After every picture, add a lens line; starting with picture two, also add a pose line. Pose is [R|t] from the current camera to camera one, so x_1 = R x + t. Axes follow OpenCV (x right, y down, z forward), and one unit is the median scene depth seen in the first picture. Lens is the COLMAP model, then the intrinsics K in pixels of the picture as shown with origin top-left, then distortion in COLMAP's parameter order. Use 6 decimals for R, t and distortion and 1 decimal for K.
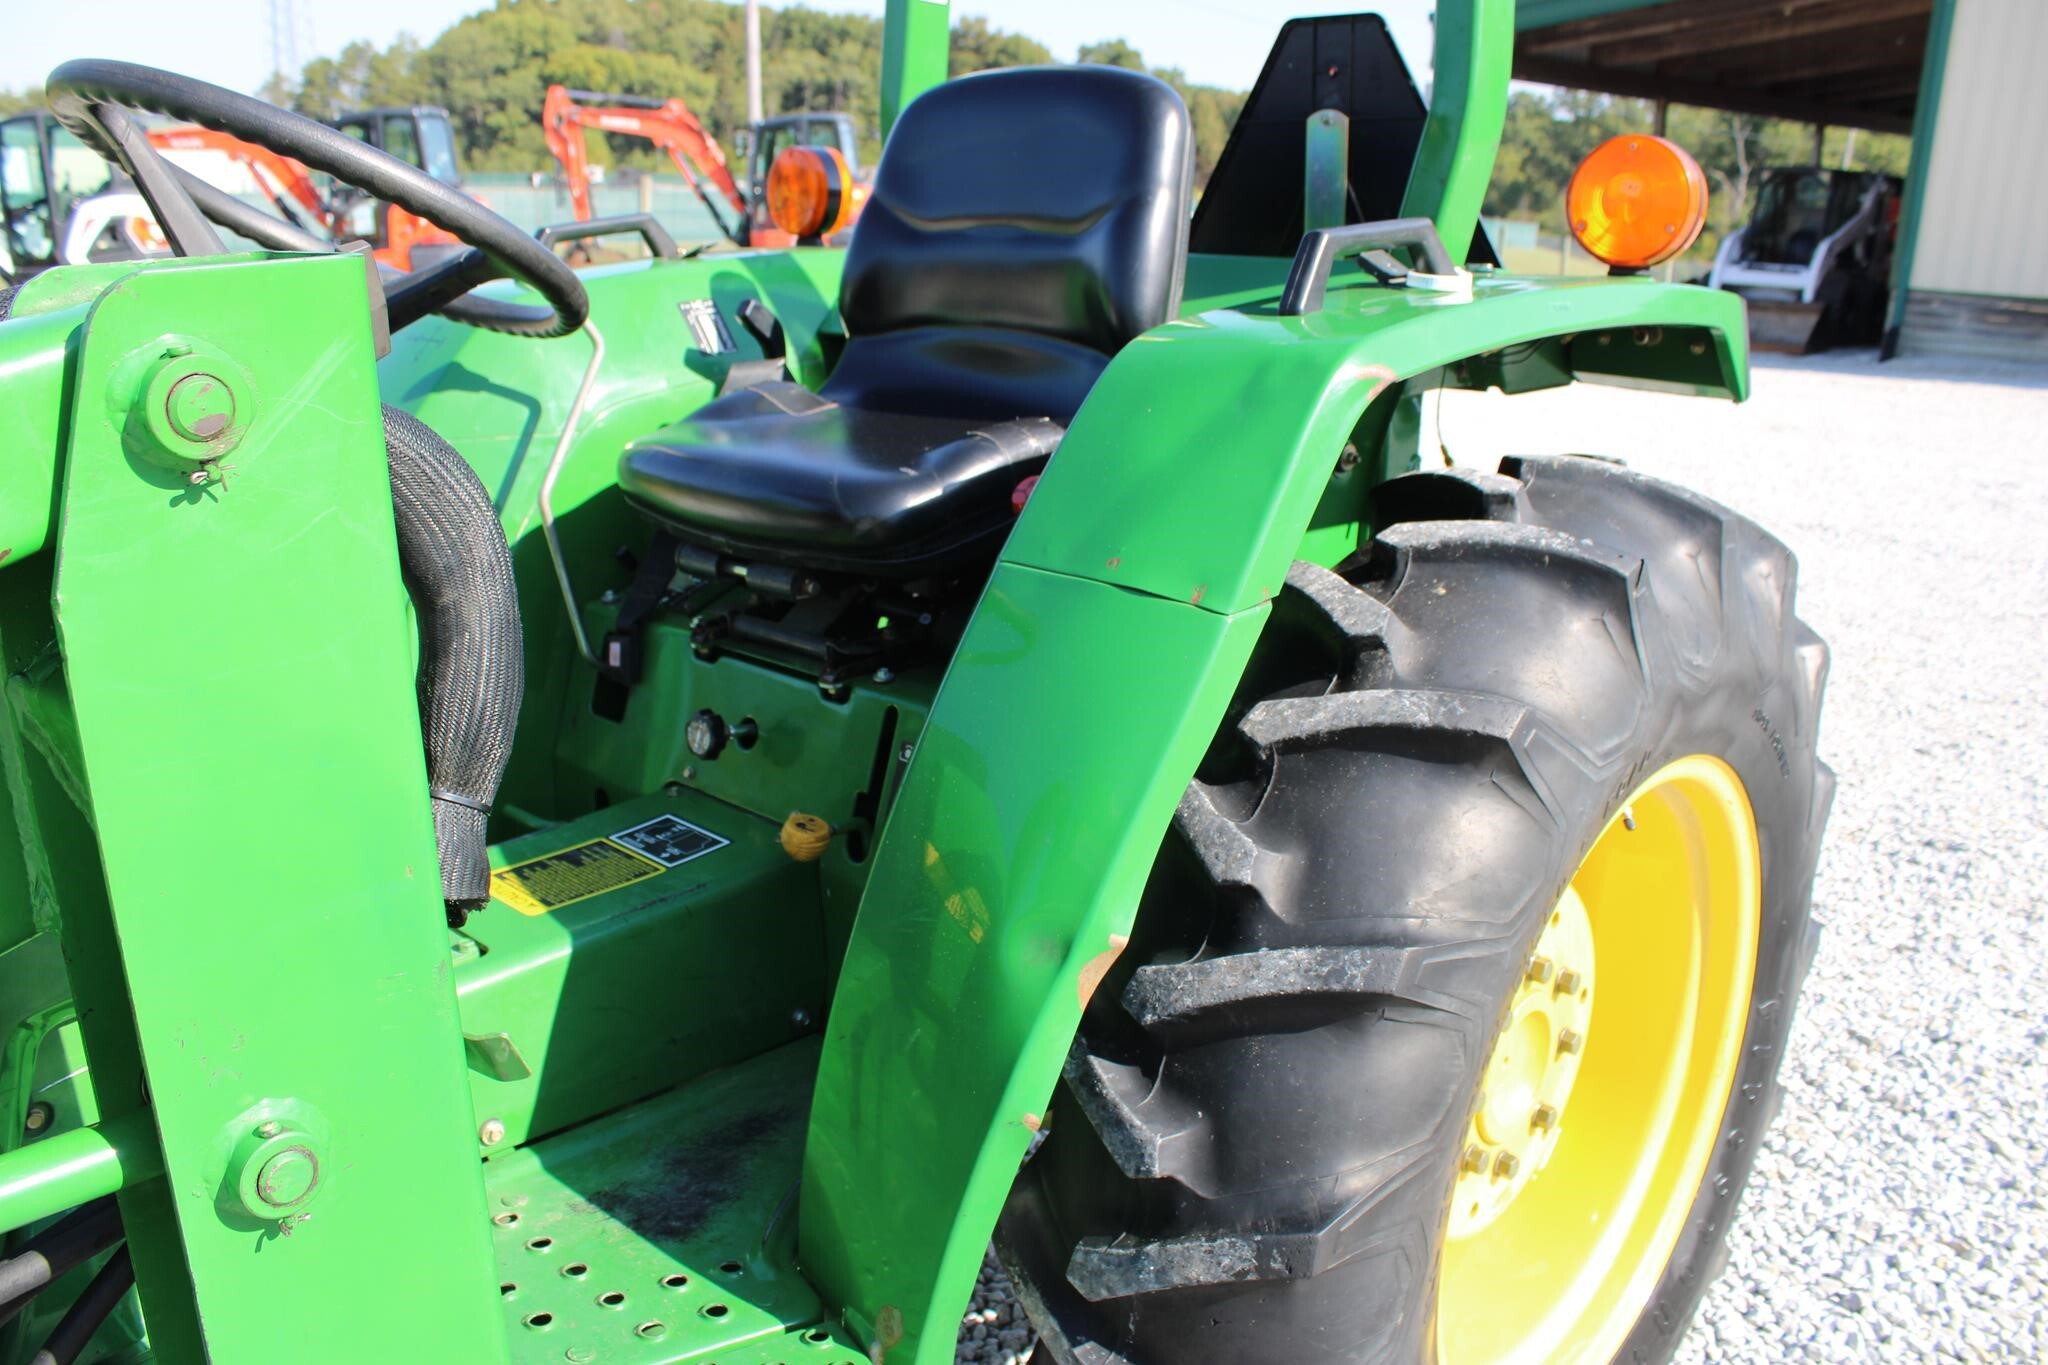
lens RADIAL K [[1691.6, 0, 1009.6], [0, 1691.6, 678.6], [0, 0, 1]] dist [-0.161812, 0.138960]
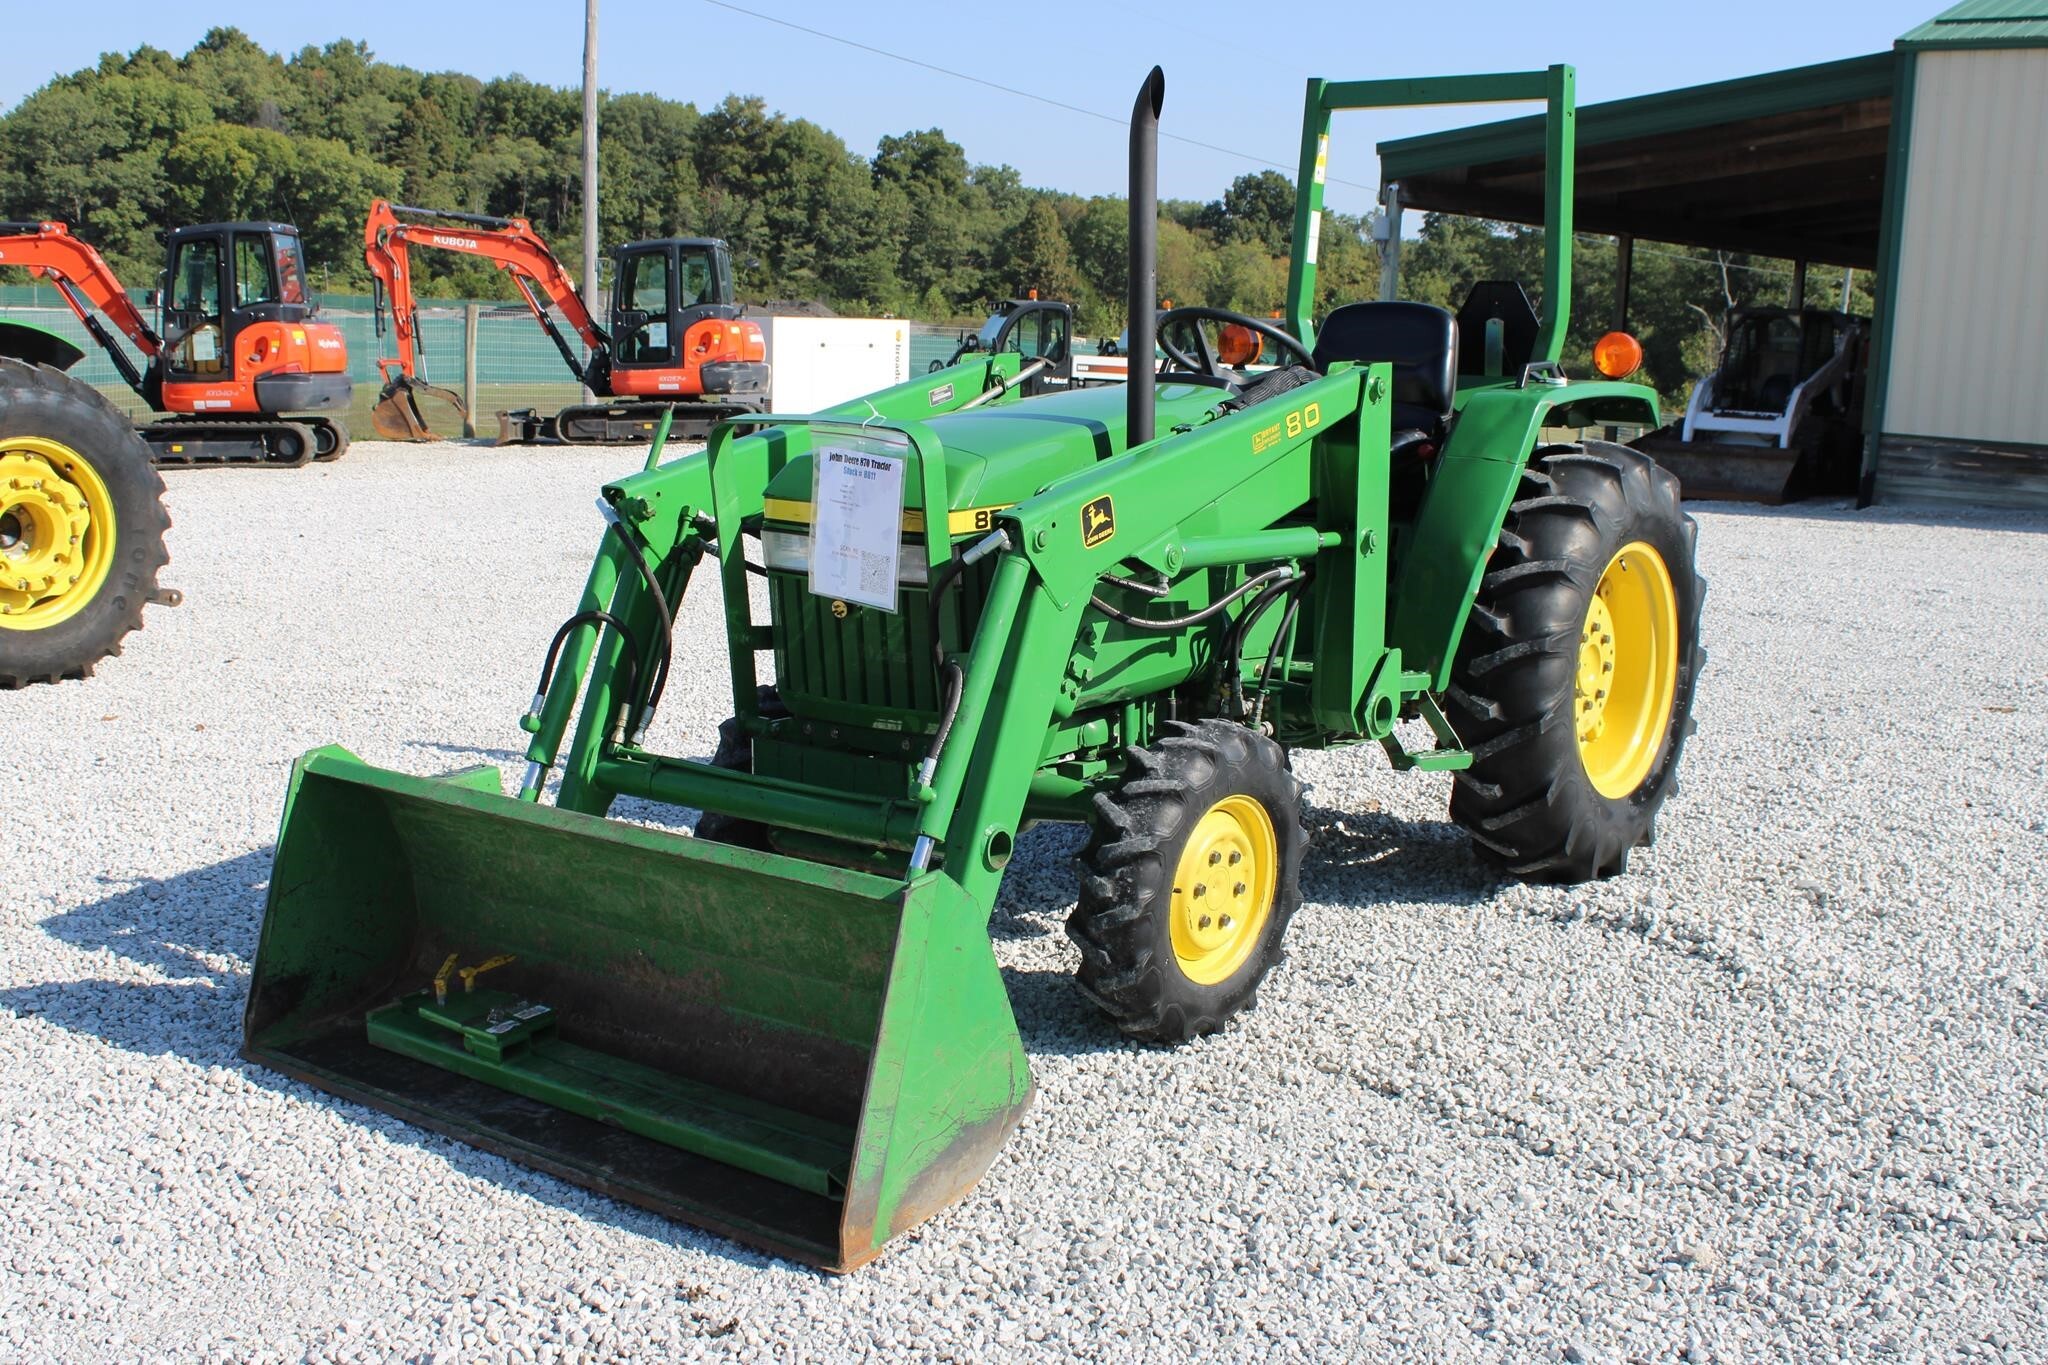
lens RADIAL K [[2254.3, 0, 1027.5], [0, 2254.3, 675.3], [0, 0, 1]] dist [-0.094396, 0.000000]
pose [[0.994474, -0.000614, 0.104982, -0.074718], [0.014228, 0.991545, -0.128981, 0.053441], [-0.104015, 0.129762, 0.986074, -0.189480]]
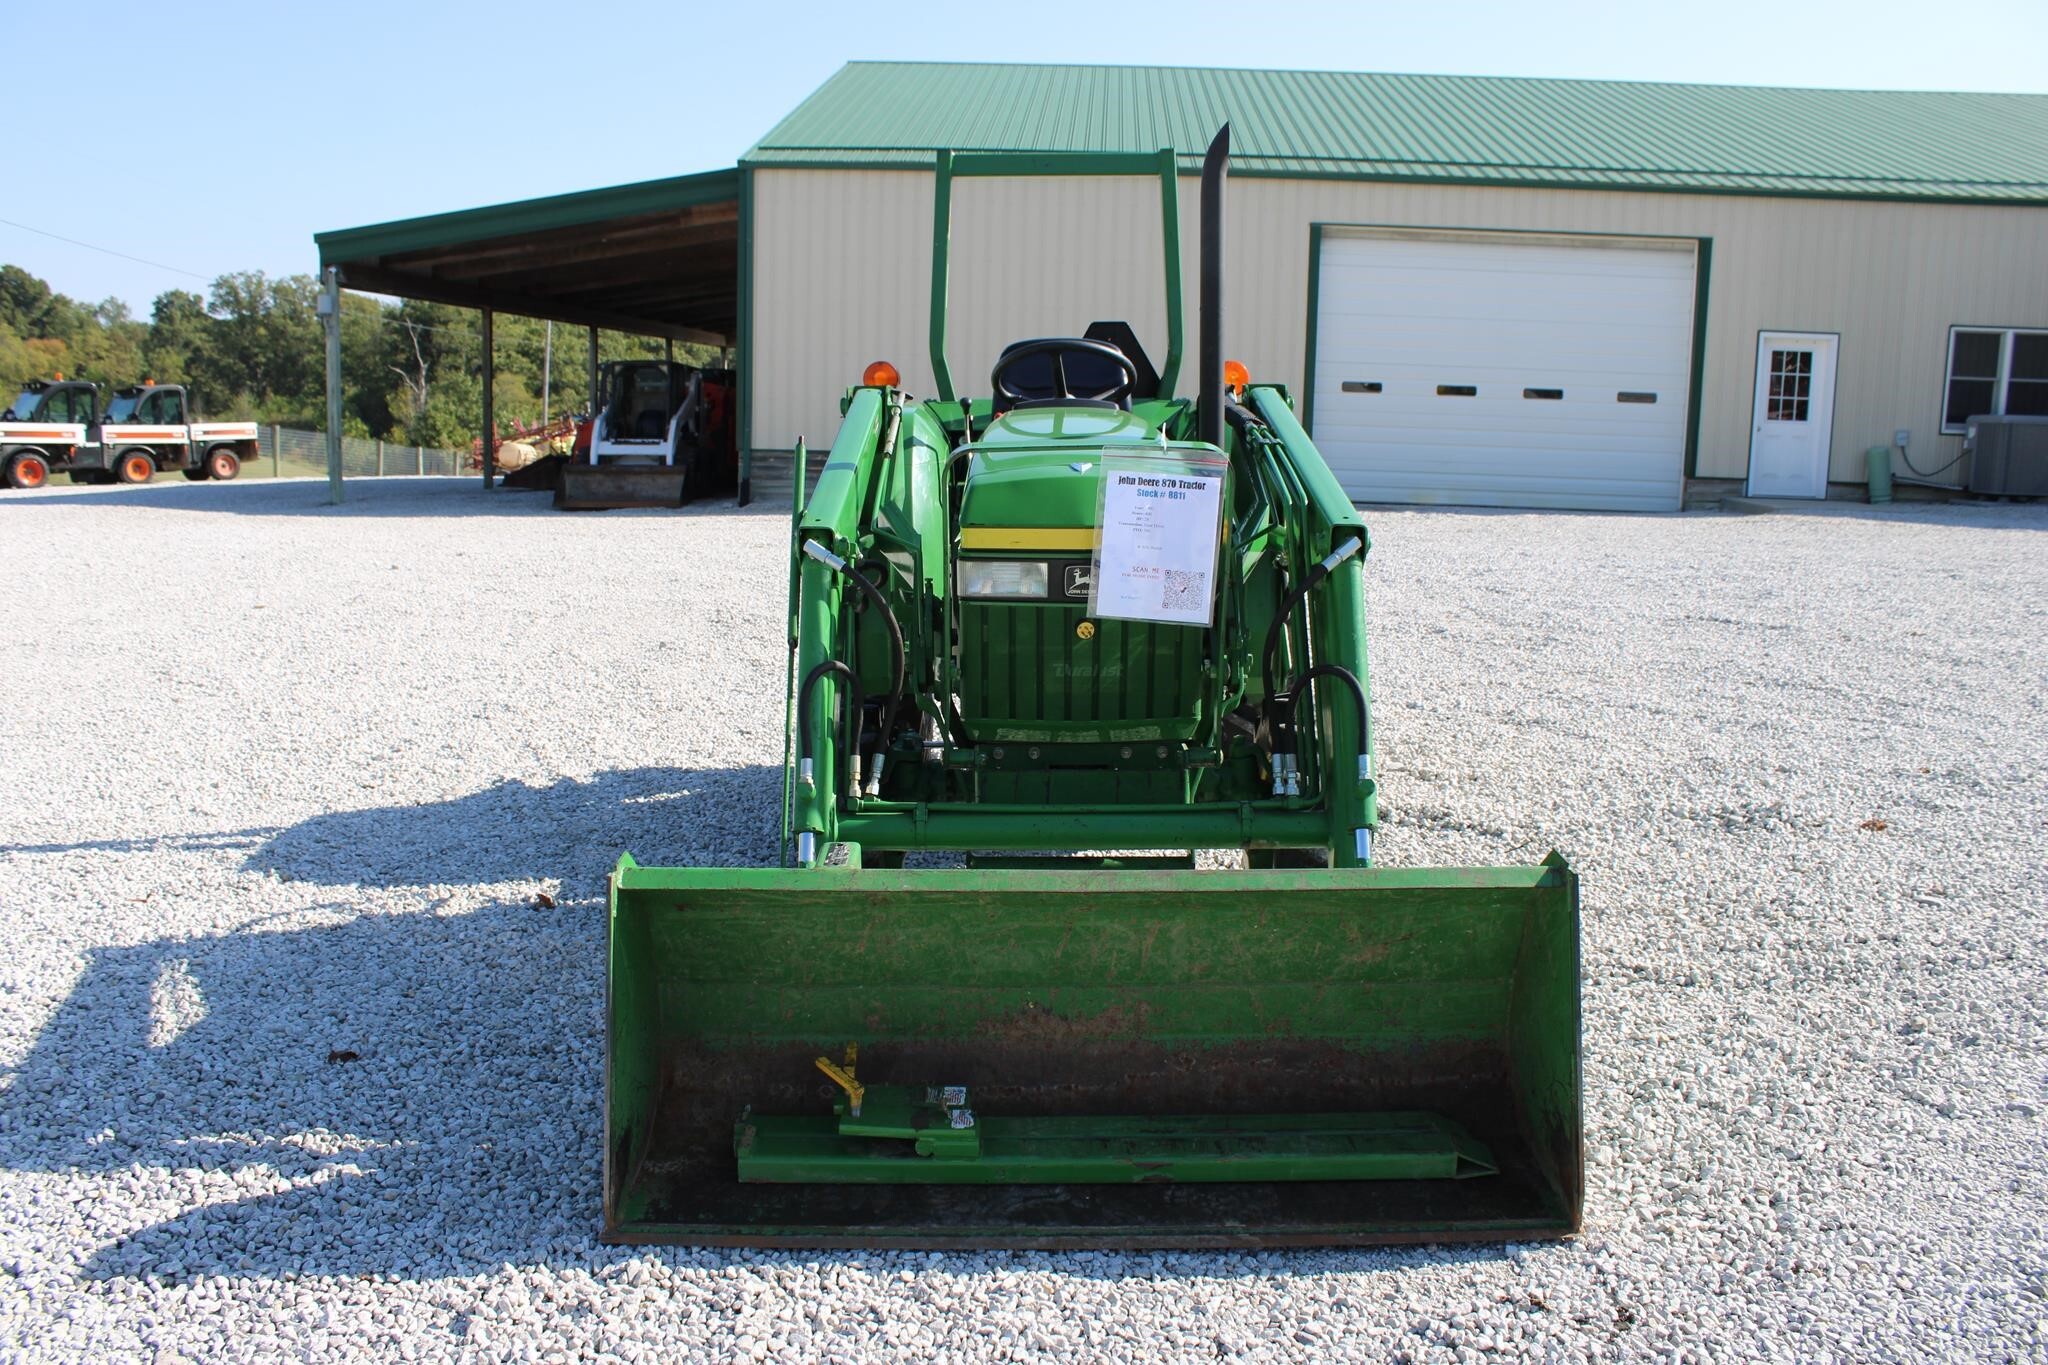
lens RADIAL K [[1691.6, 0, 1031.4], [0, 1691.6, 678.4], [0, 0, 1]] dist [-0.161812, 0.138960]
pose [[0.726378, -0.117514, 0.677174, -0.179606], [0.194181, 0.980222, -0.038186, 0.030289], [-0.659294, 0.159232, 0.734831, -0.097998]]
